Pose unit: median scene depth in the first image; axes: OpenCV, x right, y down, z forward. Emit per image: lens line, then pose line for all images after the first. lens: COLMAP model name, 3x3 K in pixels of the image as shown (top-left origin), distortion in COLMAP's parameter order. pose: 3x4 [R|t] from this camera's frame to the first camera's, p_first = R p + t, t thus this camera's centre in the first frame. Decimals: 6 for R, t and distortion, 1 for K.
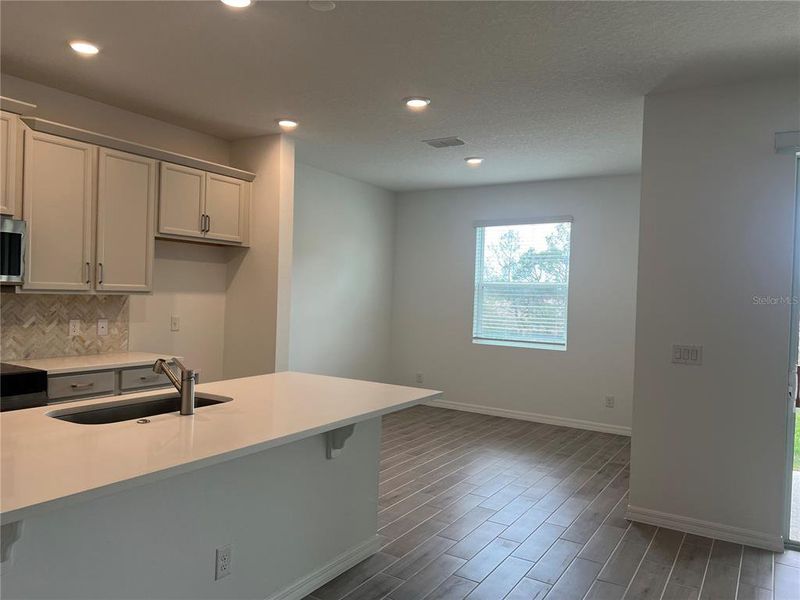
lens RADIAL K [[599.9, 0, 400.0], [0, 599.9, 300.0], [0, 0, 1]] dist [0.070186, -0.092130]
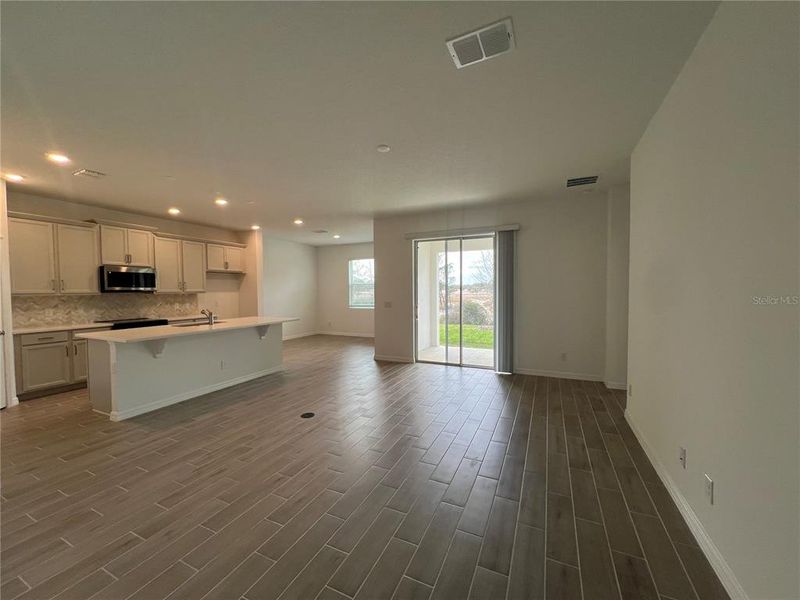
lens RADIAL K [[319.7, 0, 396.2], [0, 319.7, 301.1], [0, 0, 1]] dist [0.002211, 0.000187]
pose [[0.993202, -0.045504, 0.107138, 0.282238], [0.042738, 0.998694, 0.027979, 0.024884], [-0.108271, -0.023210, 0.993850, -0.519757]]
